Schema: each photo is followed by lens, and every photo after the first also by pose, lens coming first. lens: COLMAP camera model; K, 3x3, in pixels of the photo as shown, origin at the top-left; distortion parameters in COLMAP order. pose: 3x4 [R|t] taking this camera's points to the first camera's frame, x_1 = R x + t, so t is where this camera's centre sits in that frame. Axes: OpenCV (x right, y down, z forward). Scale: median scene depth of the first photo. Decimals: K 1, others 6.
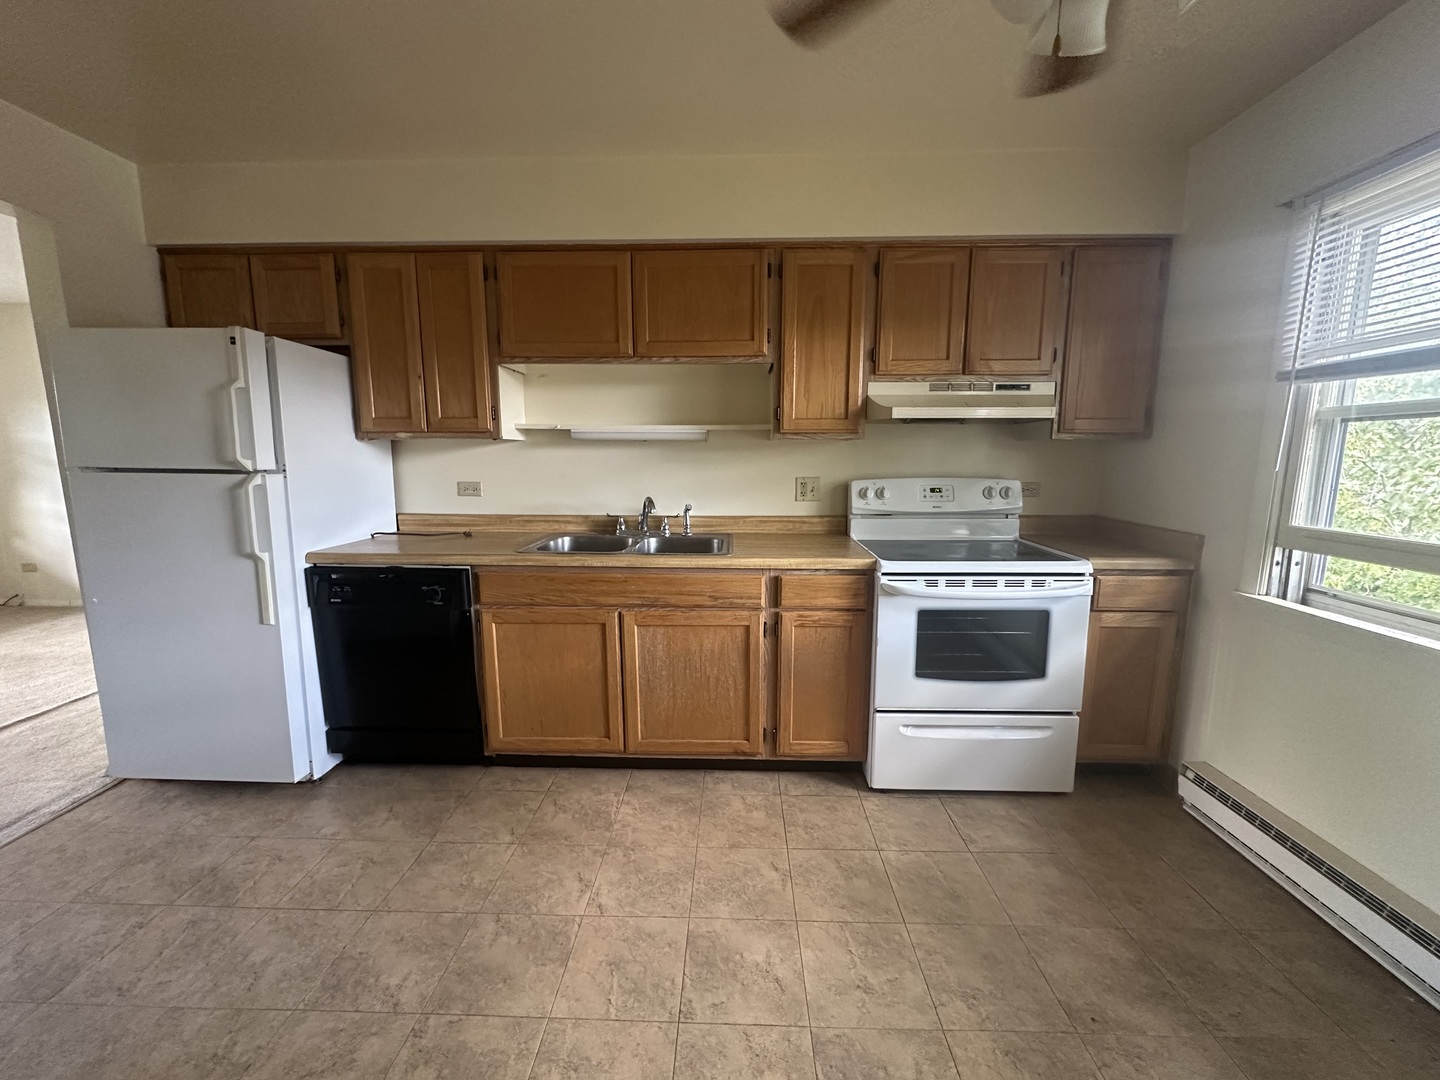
lens RADIAL K [[574.9, 0, 724.0], [0, 574.9, 543.5], [0, 0, 1]] dist [0.003493, 0.000760]
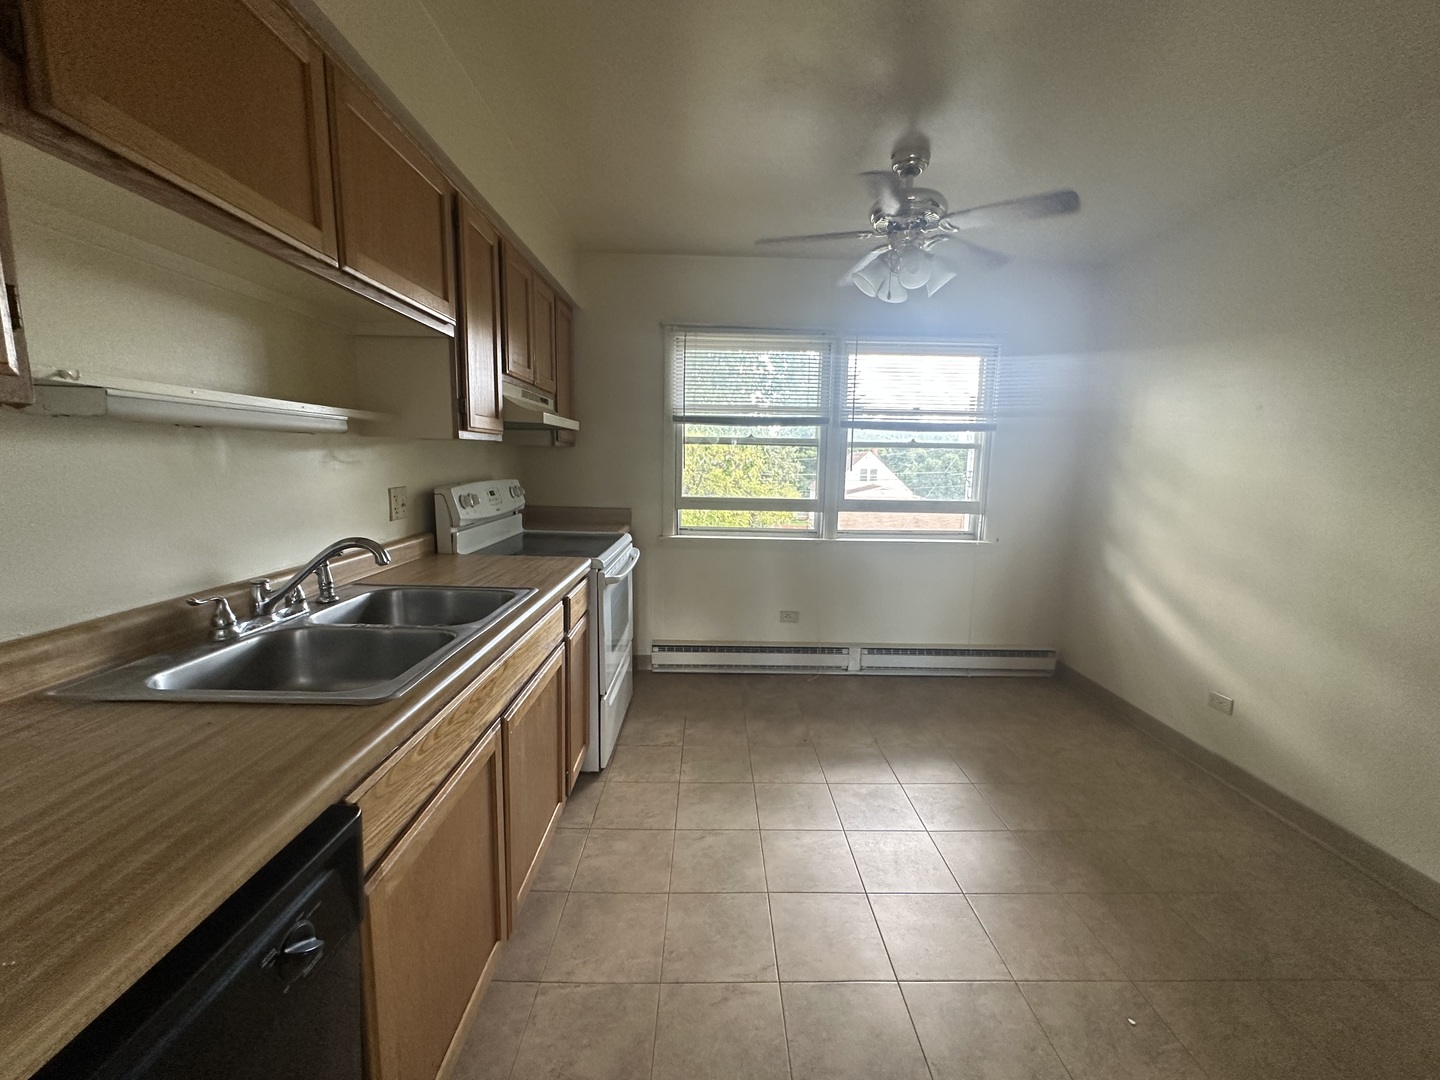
lens RADIAL K [[574.9, 0, 722.4], [0, 574.9, 530.6], [0, 0, 1]] dist [0.003493, 0.000760]
pose [[-0.042841, -0.130477, 0.990525, -0.812541], [0.130329, 0.982234, 0.135022, -0.138011], [-0.990545, 0.134879, -0.025075, 0.796281]]
